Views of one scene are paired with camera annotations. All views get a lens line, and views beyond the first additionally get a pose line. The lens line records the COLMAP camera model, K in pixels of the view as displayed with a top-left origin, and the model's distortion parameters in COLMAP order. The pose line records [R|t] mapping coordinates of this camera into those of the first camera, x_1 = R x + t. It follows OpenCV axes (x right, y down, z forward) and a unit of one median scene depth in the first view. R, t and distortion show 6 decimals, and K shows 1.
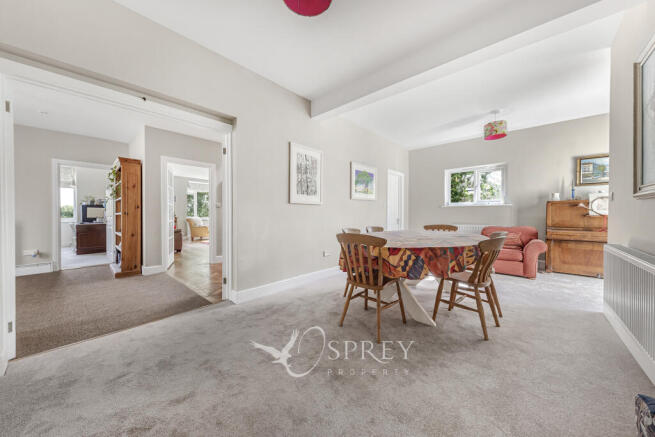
lens RADIAL K [[232.5, 0, 330.0], [0, 232.5, 216.3], [0, 0, 1]] dist [-0.000310, -0.000083]
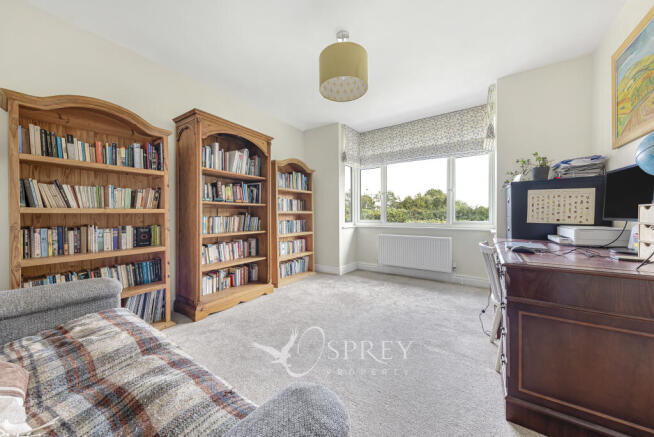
lens RADIAL K [[232.2, 0, 324.9], [0, 232.2, 218.4], [0, 0, 1]] dist [-0.000310, -0.000083]
pose [[0.134816, 0.006184, -0.990851, -1.215982], [-0.001823, 0.999980, 0.005993, -0.002667], [0.990869, 0.000999, 0.134825, 1.087248]]
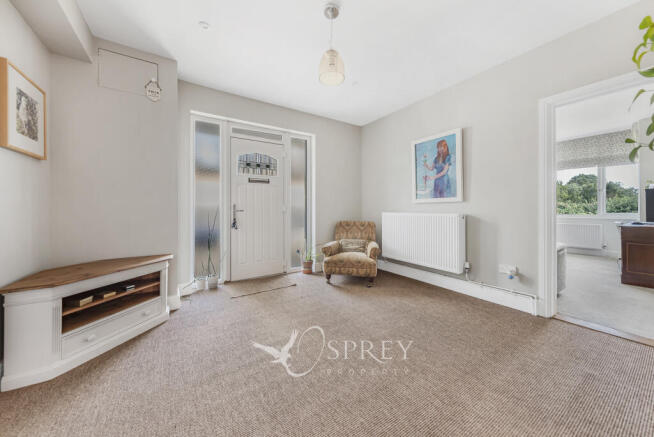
lens RADIAL K [[232.2, 0, 328.2], [0, 232.2, 211.9], [0, 0, 1]] dist [-0.000310, -0.000083]
pose [[-0.257382, 0.000893, -0.966309, -0.547705], [-0.002338, 0.999996, 0.001547, 0.007345], [0.966307, 0.002657, -0.257379, 0.652992]]
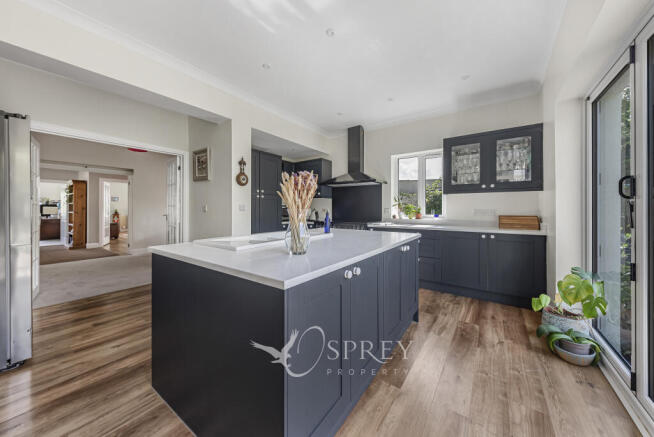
lens RADIAL K [[232.2, 0, 324.3], [0, 232.2, 206.7], [0, 0, 1]] dist [-0.000310, -0.000083]
pose [[0.994336, -0.001599, 0.106273, 0.680635], [0.002929, 0.999919, -0.012359, -0.025004], [-0.106245, 0.012600, 0.994260, -0.803412]]
